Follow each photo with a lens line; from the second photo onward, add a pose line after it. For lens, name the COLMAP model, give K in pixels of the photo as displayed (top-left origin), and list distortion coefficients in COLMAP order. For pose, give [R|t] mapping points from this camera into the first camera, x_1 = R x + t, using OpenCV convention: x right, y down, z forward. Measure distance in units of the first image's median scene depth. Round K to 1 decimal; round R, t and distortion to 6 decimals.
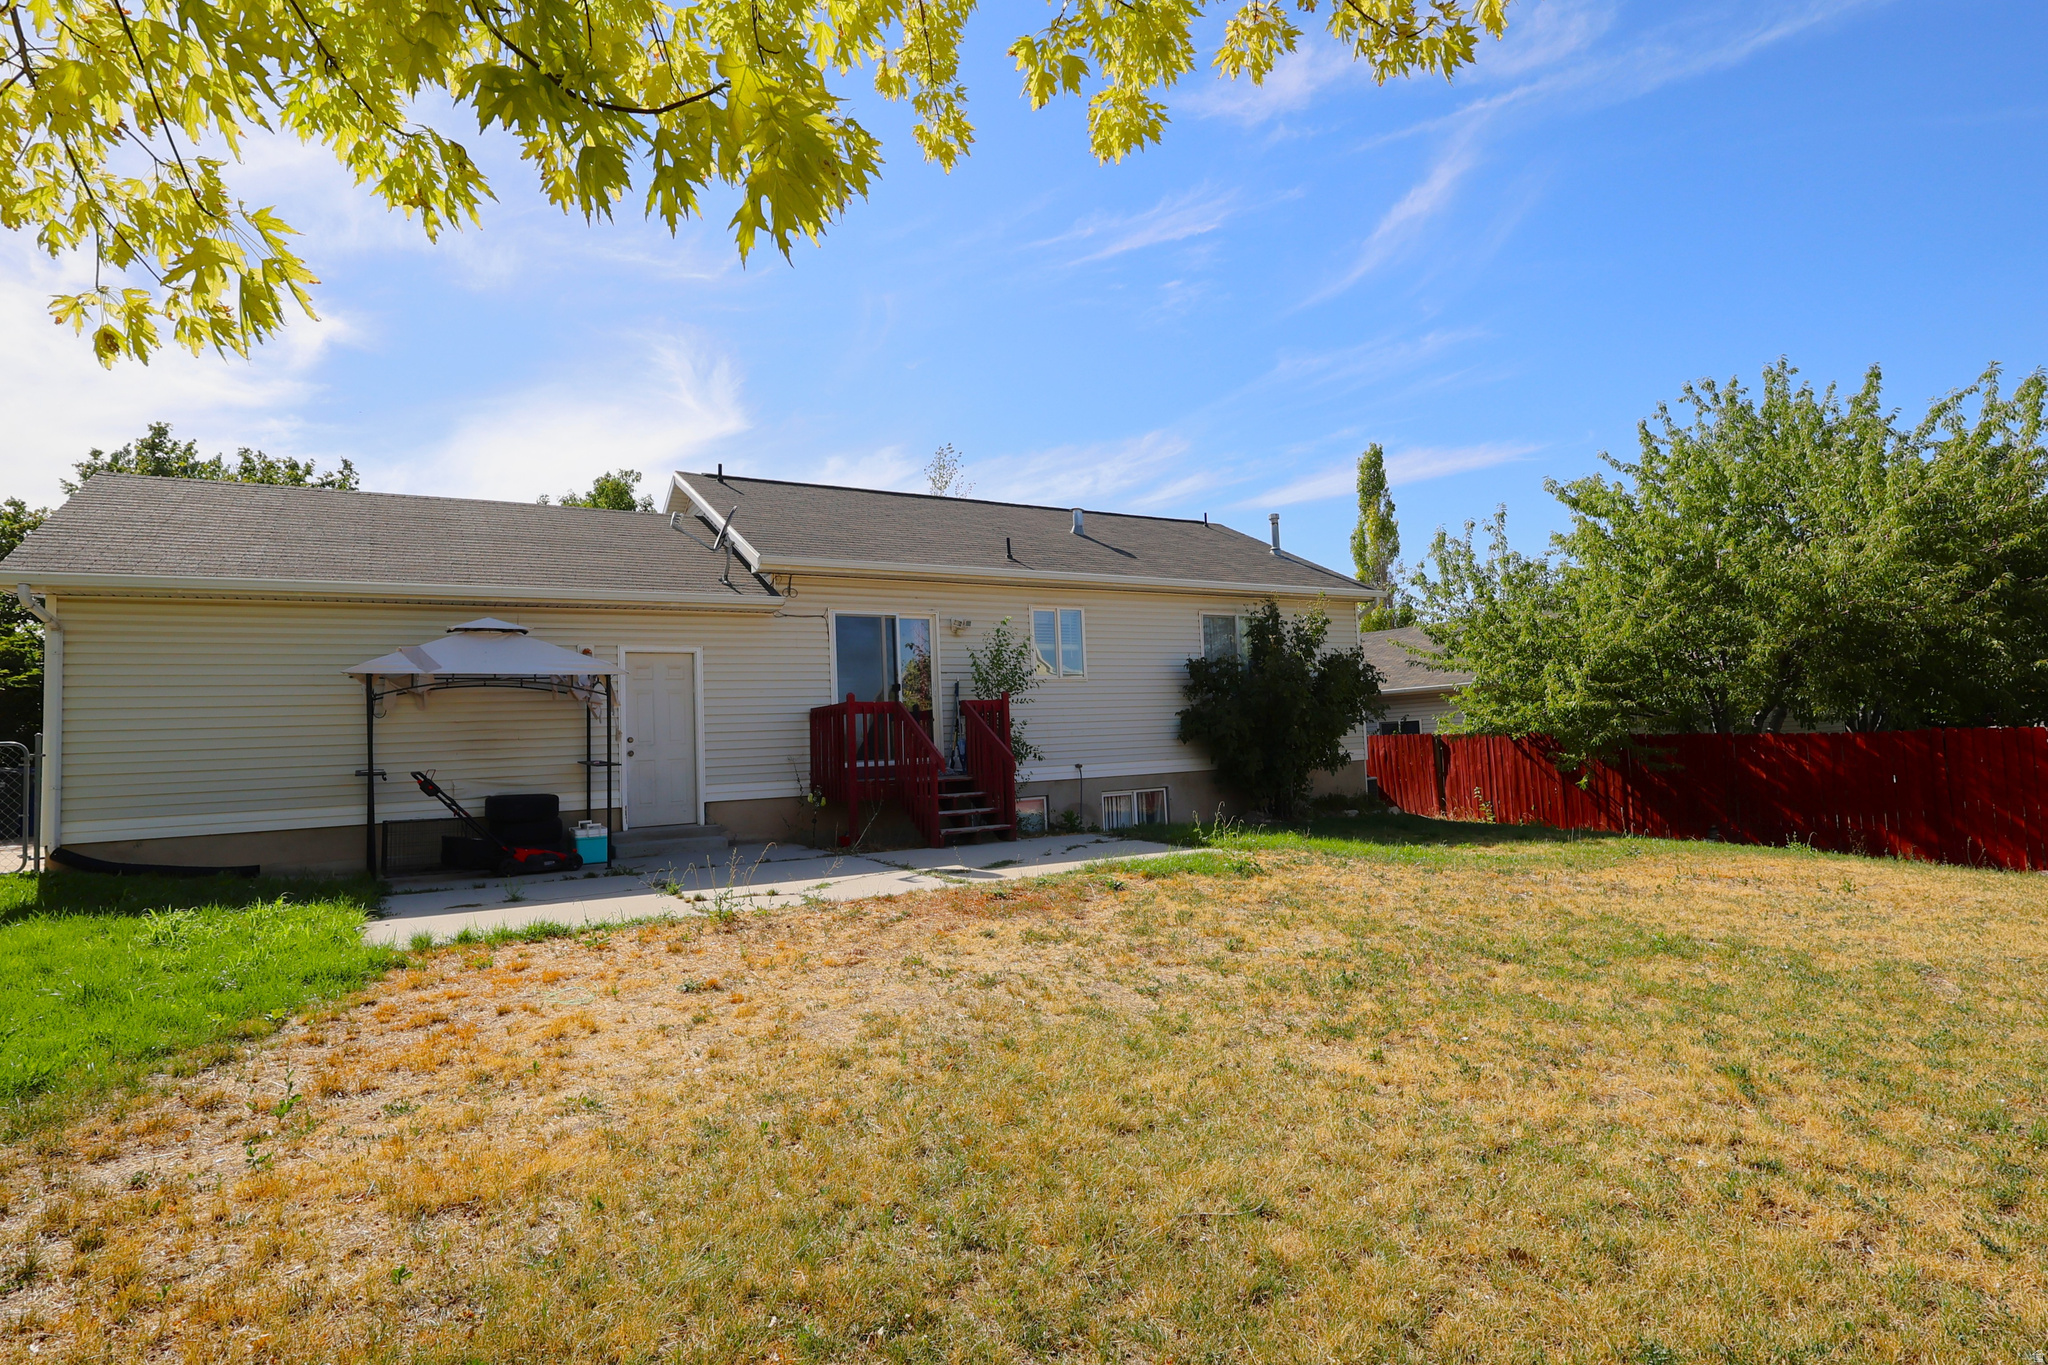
lens RADIAL K [[1029.7, 0, 1022.0], [0, 1029.7, 681.9], [0, 0, 1]] dist [-0.005206, -0.000689]
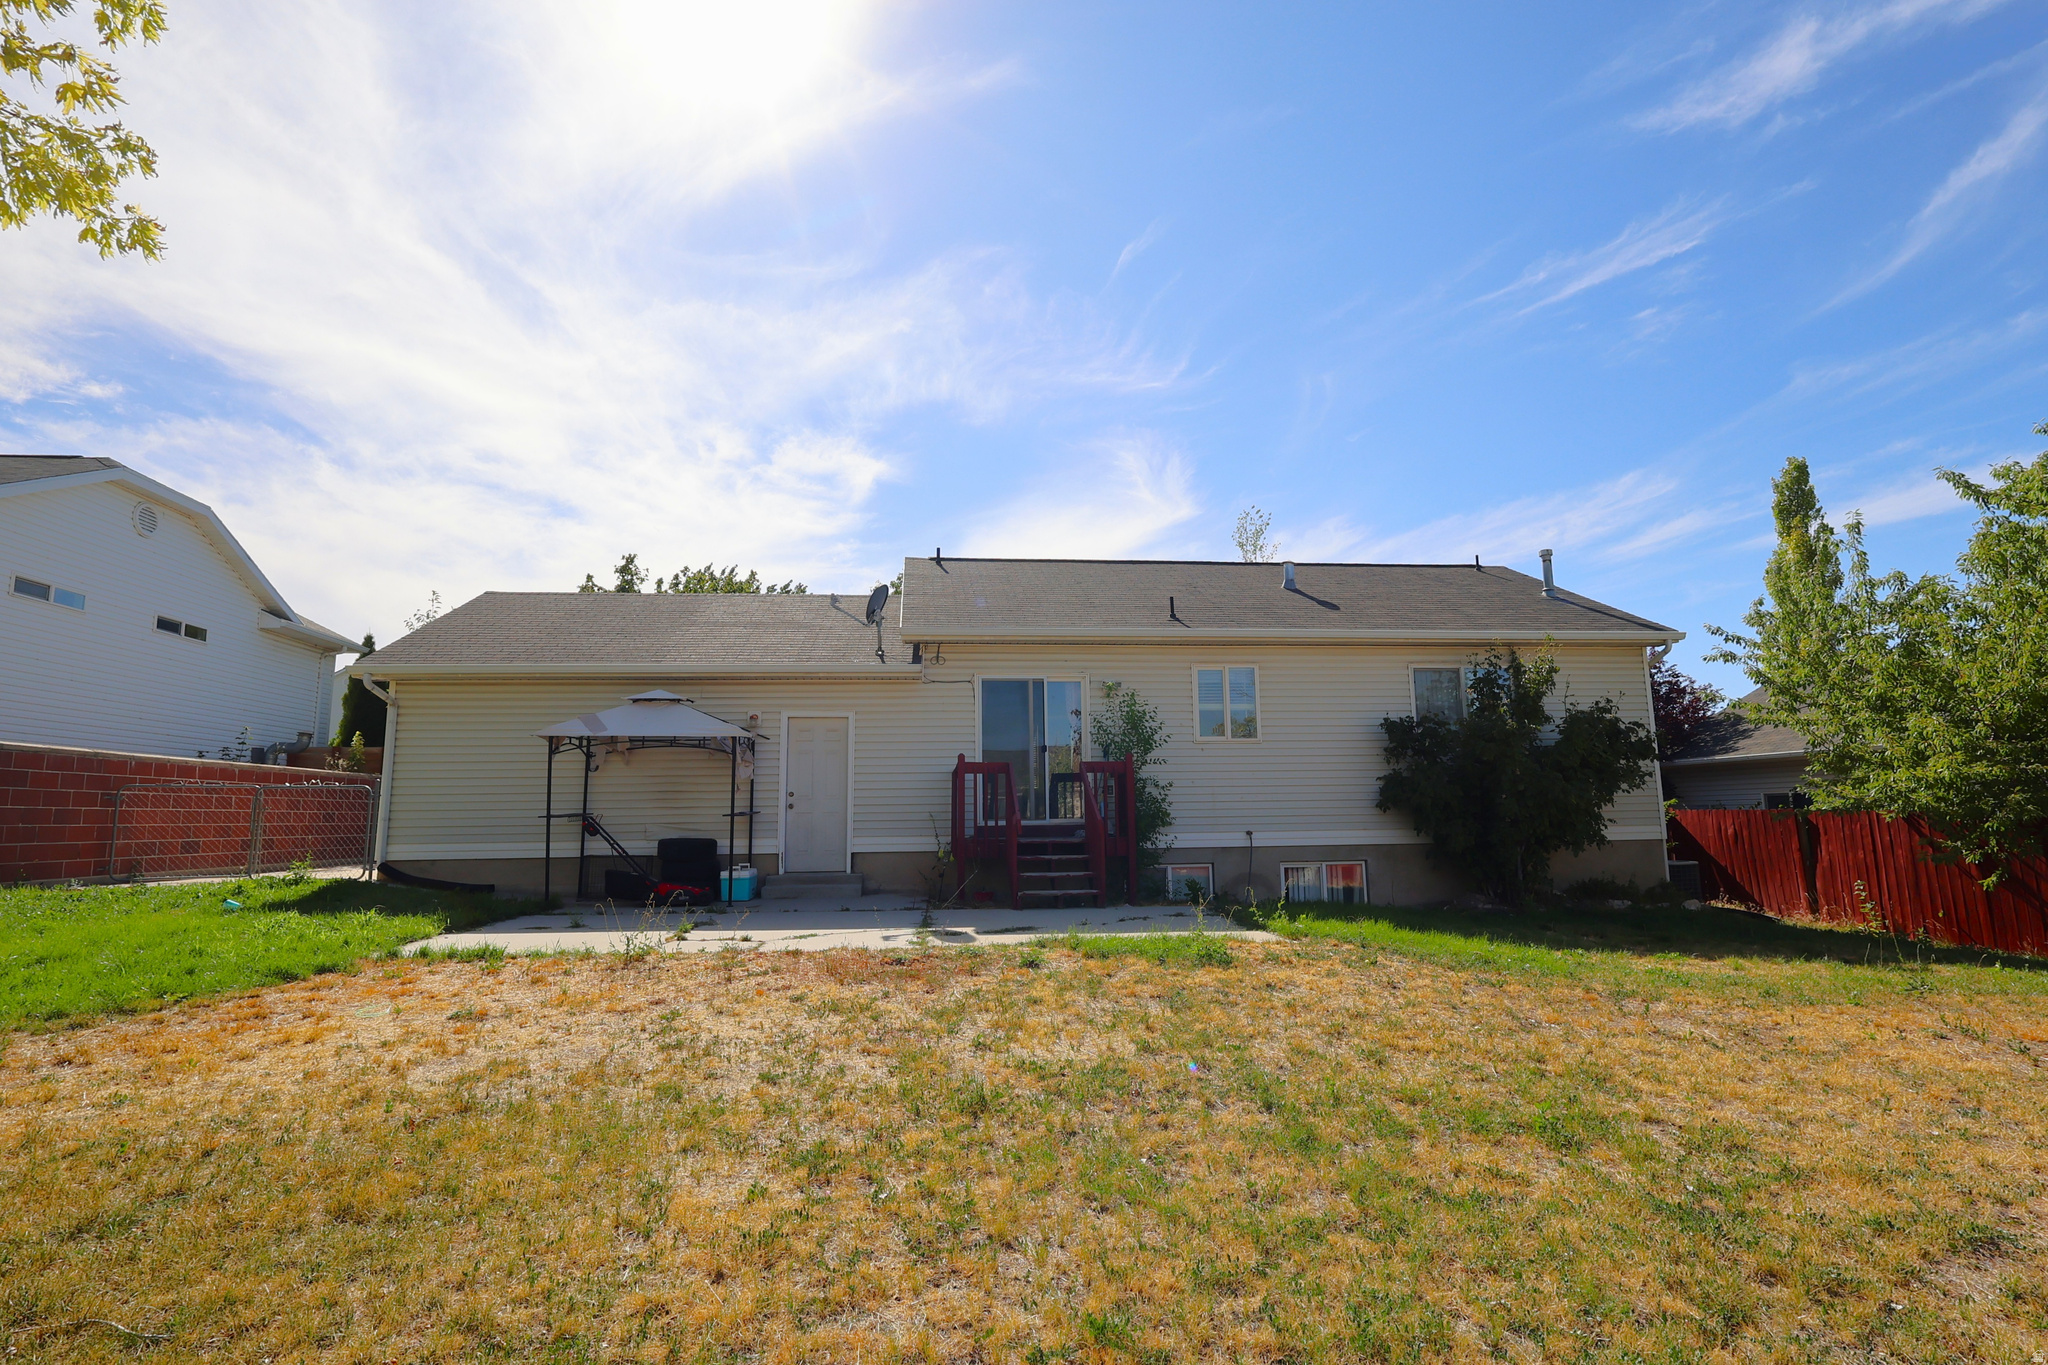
lens RADIAL K [[970.8, 0, 1025.8], [0, 970.8, 680.8], [0, 0, 1]] dist [-0.007205, 0.001170]
pose [[0.904668, -0.028601, -0.425157, 0.242514], [0.000075, 0.997755, -0.066962, 0.002406], [0.426118, 0.060547, 0.902639, 0.102486]]
